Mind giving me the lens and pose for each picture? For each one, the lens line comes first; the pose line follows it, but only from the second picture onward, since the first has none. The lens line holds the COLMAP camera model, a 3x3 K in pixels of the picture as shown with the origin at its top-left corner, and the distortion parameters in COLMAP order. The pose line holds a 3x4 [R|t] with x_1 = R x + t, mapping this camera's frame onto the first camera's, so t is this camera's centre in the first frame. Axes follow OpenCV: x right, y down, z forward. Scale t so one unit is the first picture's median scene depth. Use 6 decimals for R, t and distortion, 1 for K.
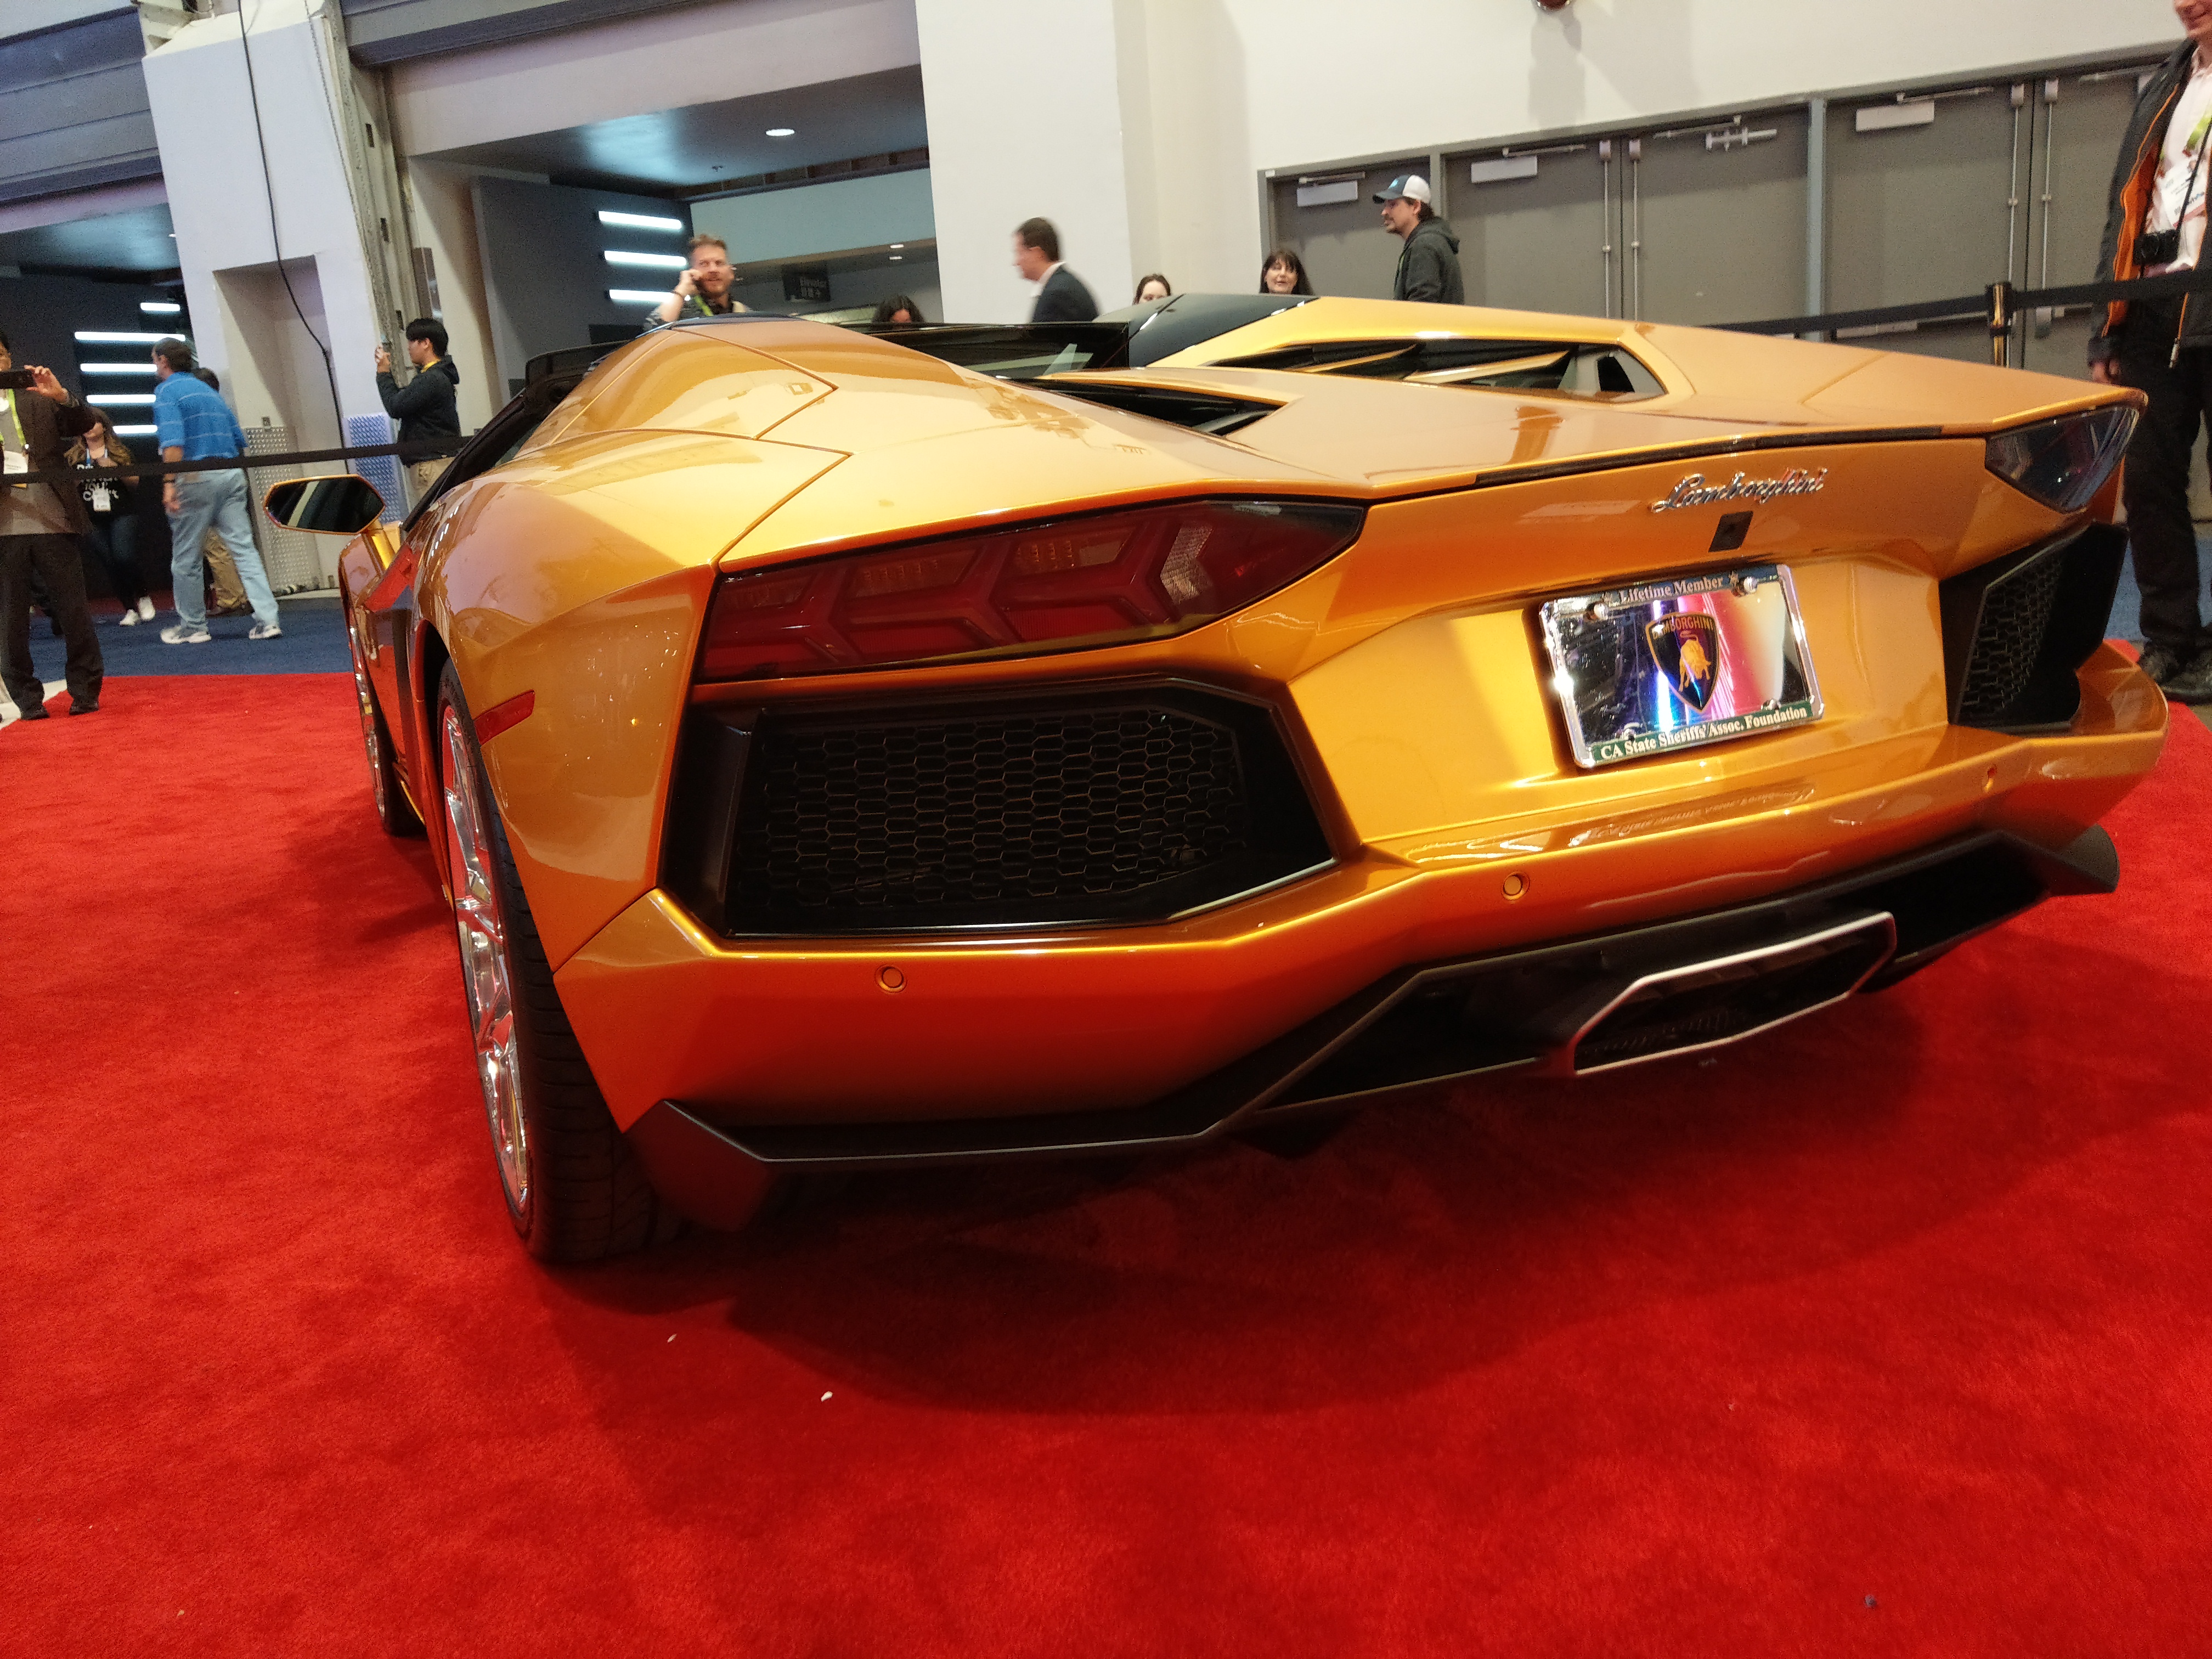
lens RADIAL K [[1754.3, 0, 1031.0], [0, 1754.3, 828.5], [0, 0, 1]] dist [-0.002578, -0.004941]
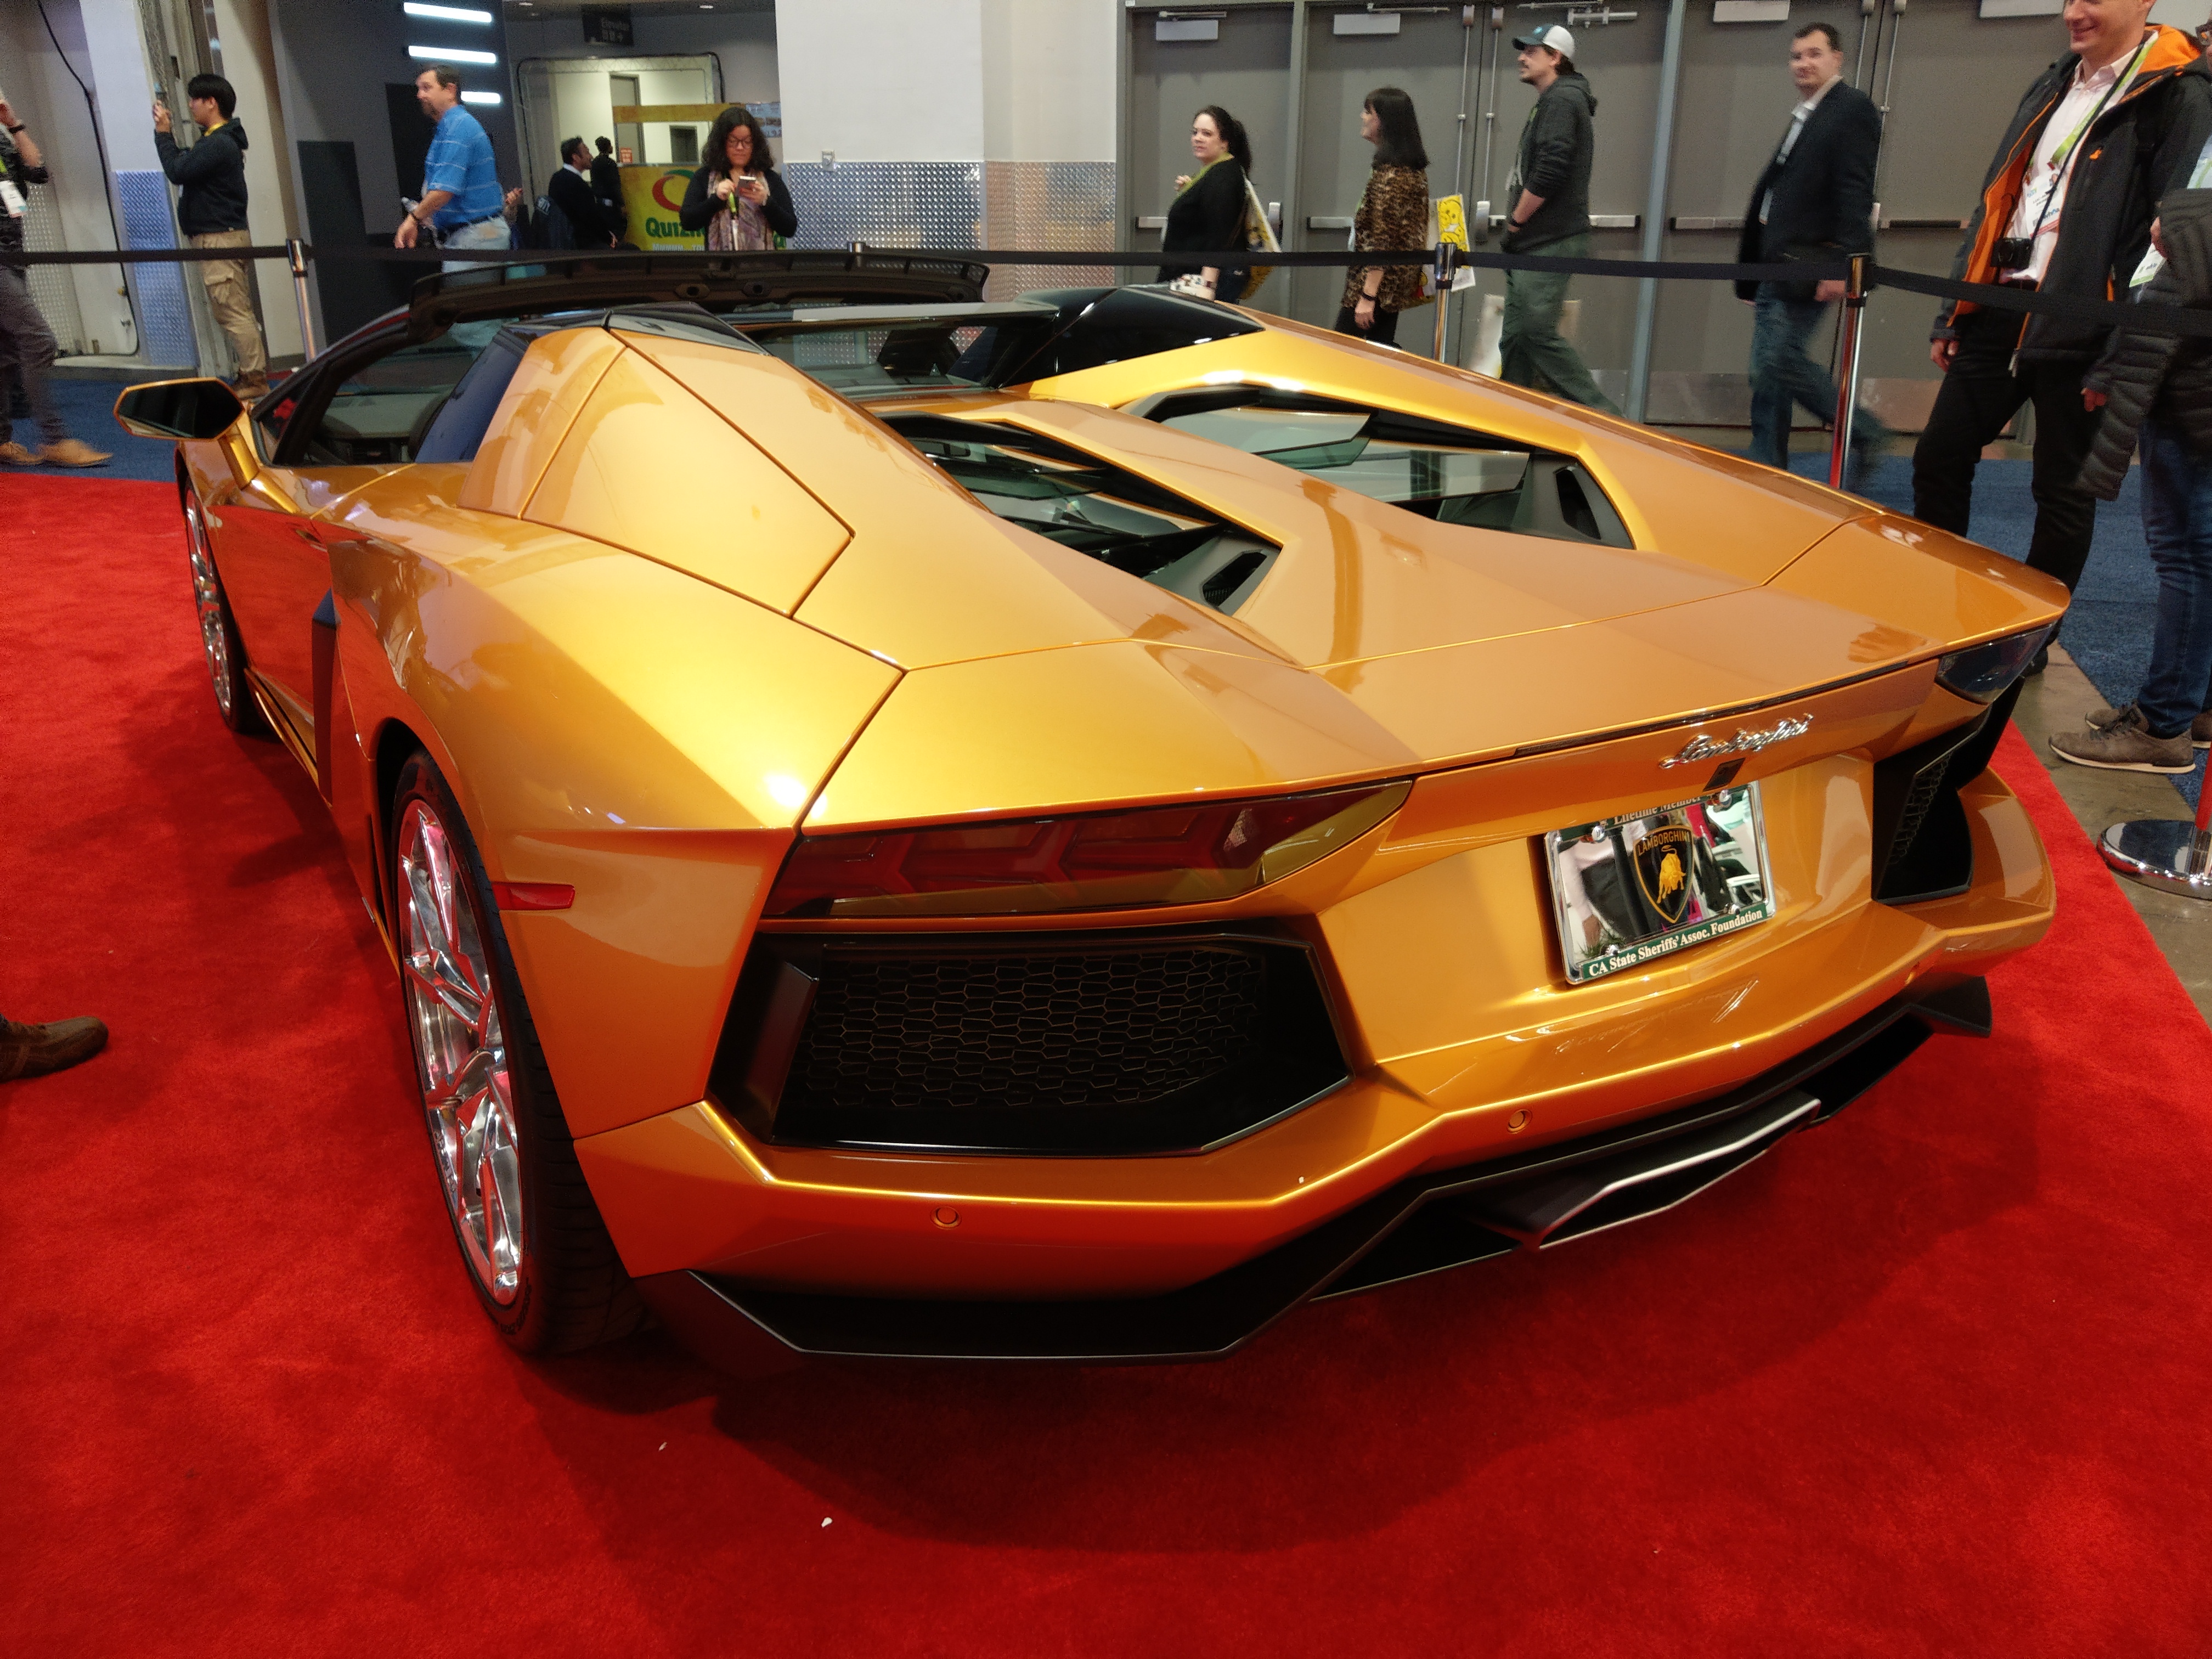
lens RADIAL K [[1754.3, 0, 1031.0], [0, 1754.3, 828.5], [0, 0, 1]] dist [-0.002578, -0.004941]
pose [[0.992657, 0.031574, 0.116773, -0.116294], [-0.044678, 0.992774, 0.111370, -0.191160], [-0.112413, -0.115770, 0.986895, -0.008961]]
